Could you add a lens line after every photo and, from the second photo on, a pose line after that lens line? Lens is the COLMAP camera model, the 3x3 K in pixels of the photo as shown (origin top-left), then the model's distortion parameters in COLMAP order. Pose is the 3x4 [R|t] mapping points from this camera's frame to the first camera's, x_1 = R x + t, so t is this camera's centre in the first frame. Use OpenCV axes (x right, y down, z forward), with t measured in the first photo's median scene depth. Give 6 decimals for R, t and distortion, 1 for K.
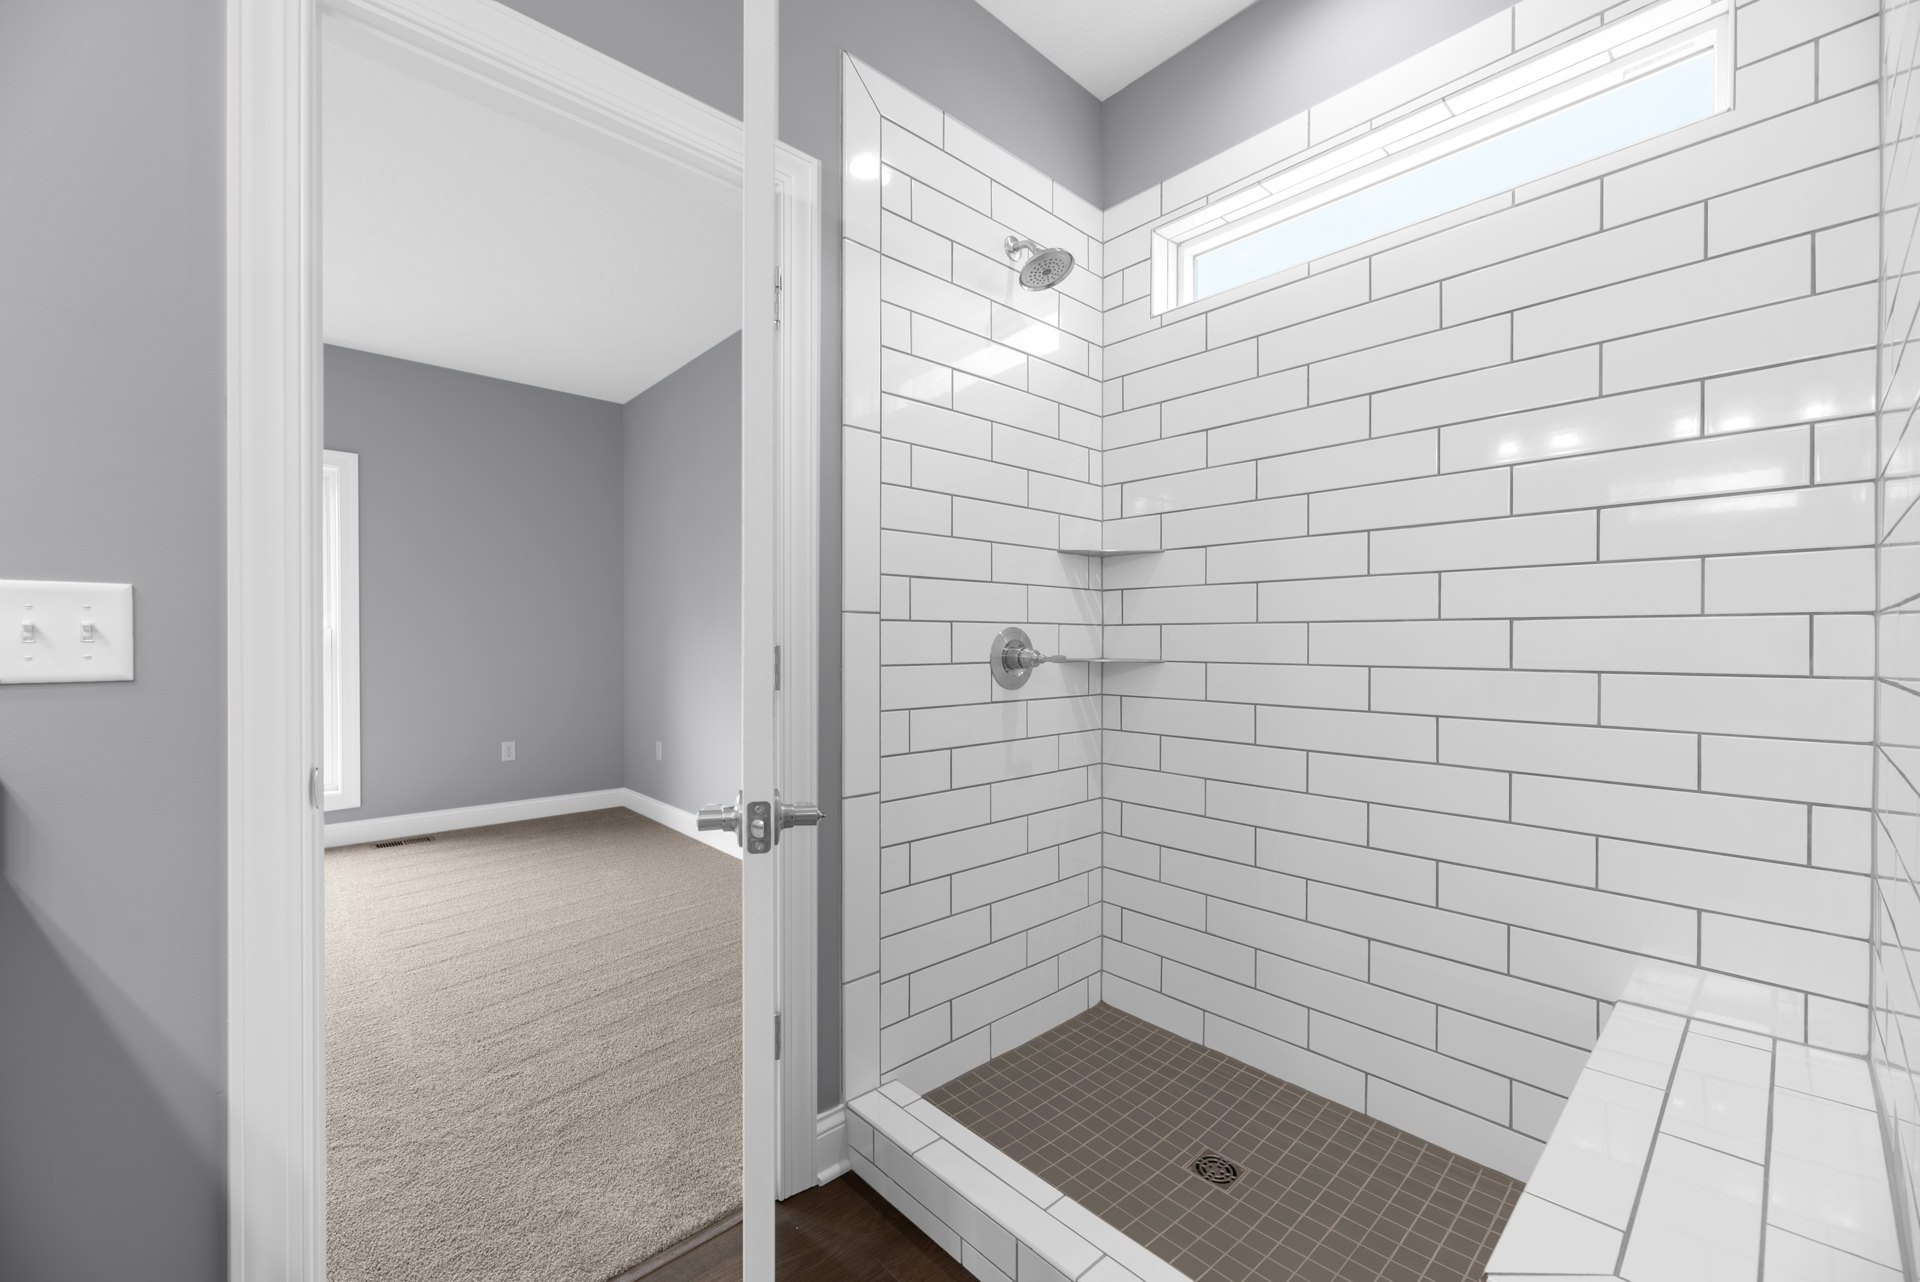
lens RADIAL K [[767.6, 0, 957.3], [0, 767.6, 639.1], [0, 0, 1]] dist [0.001524, -0.000228]
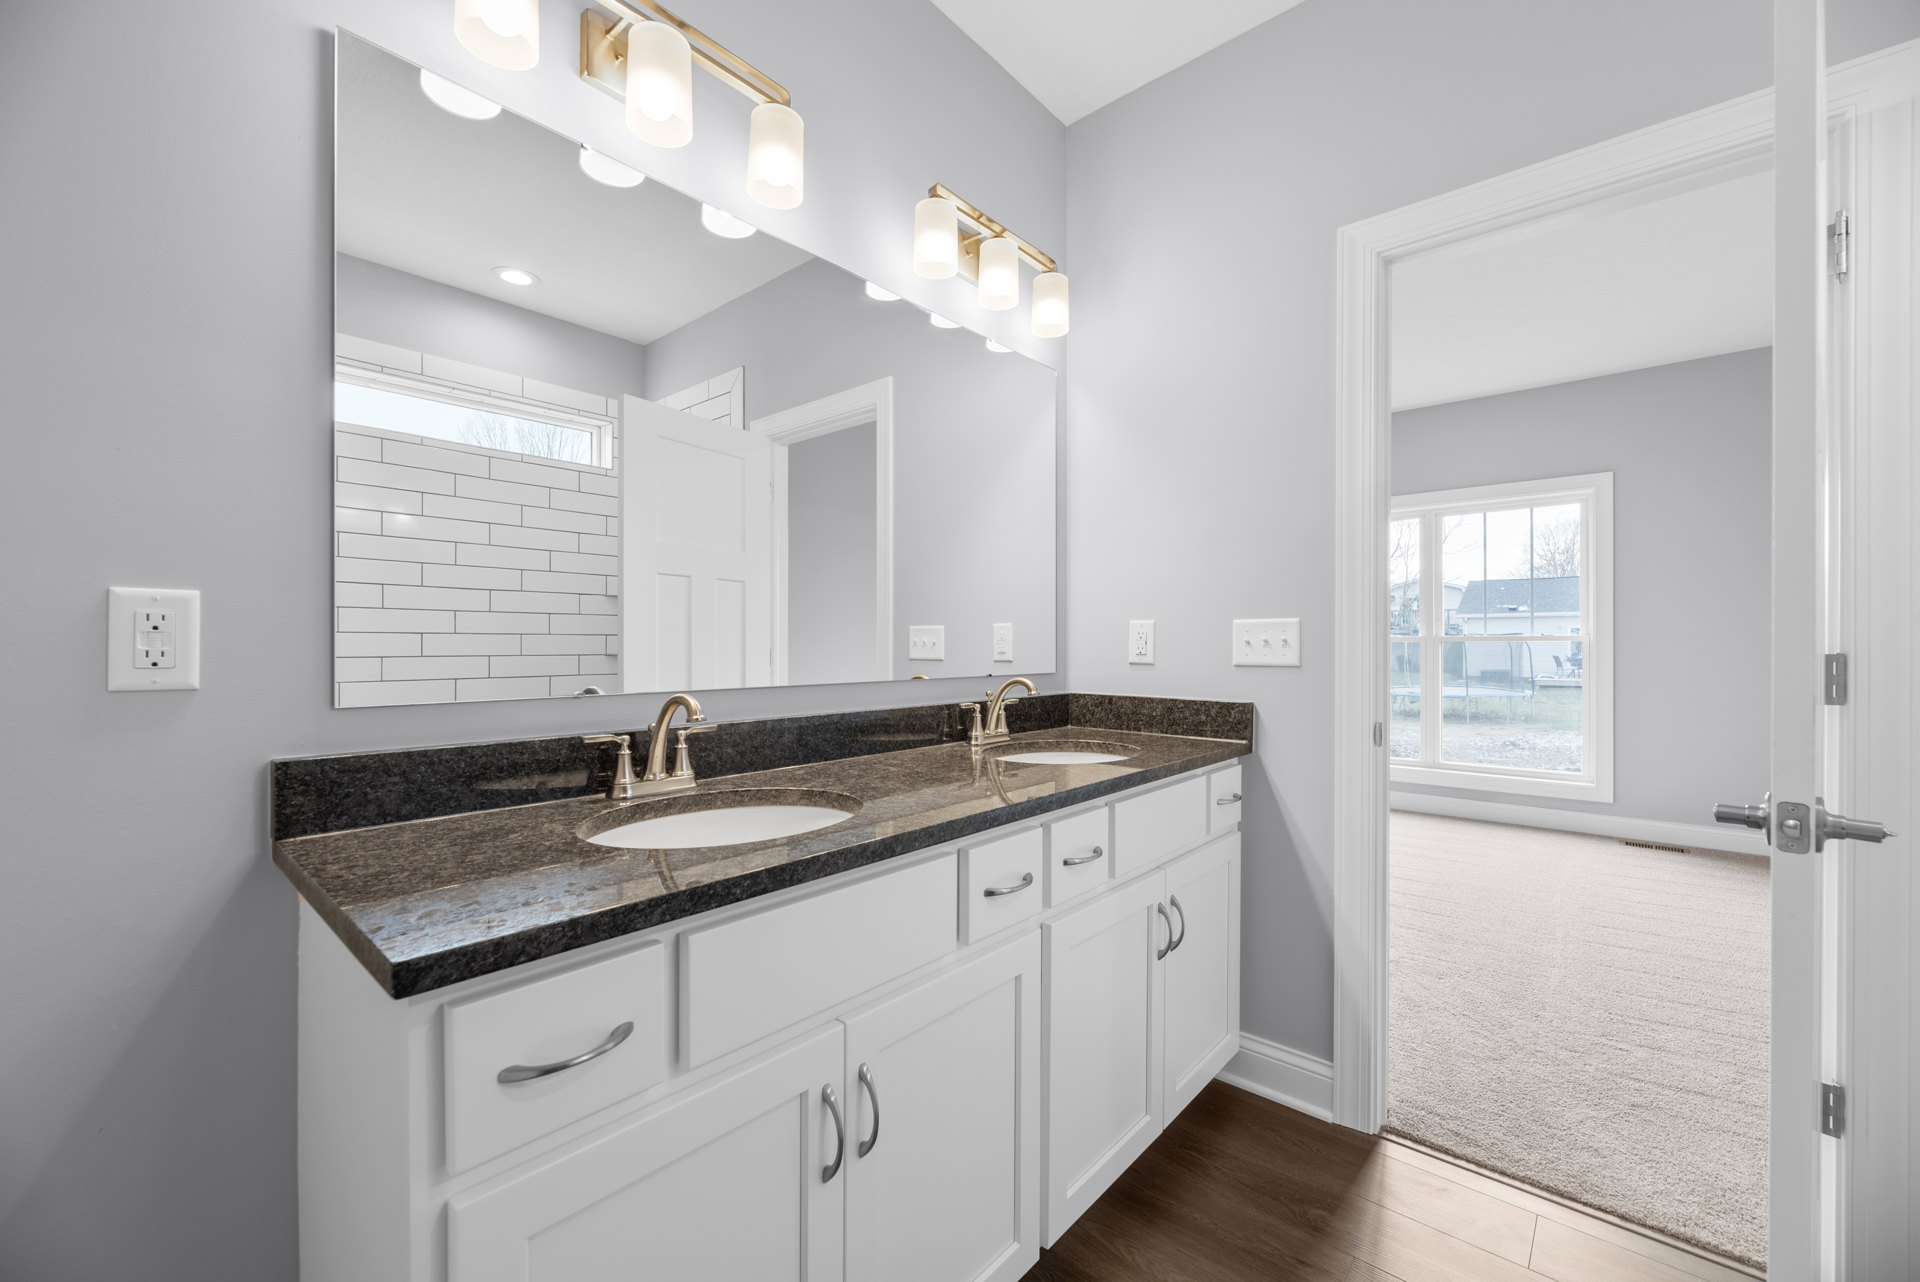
lens RADIAL K [[767.6, 0, 958.1], [0, 767.6, 644.6], [0, 0, 1]] dist [0.001524, -0.000228]
pose [[0.112964, -0.003109, -0.993594, 0.421220], [0.001793, 0.999994, -0.002925, 0.000828], [0.993597, -0.001451, 0.112969, -0.051433]]
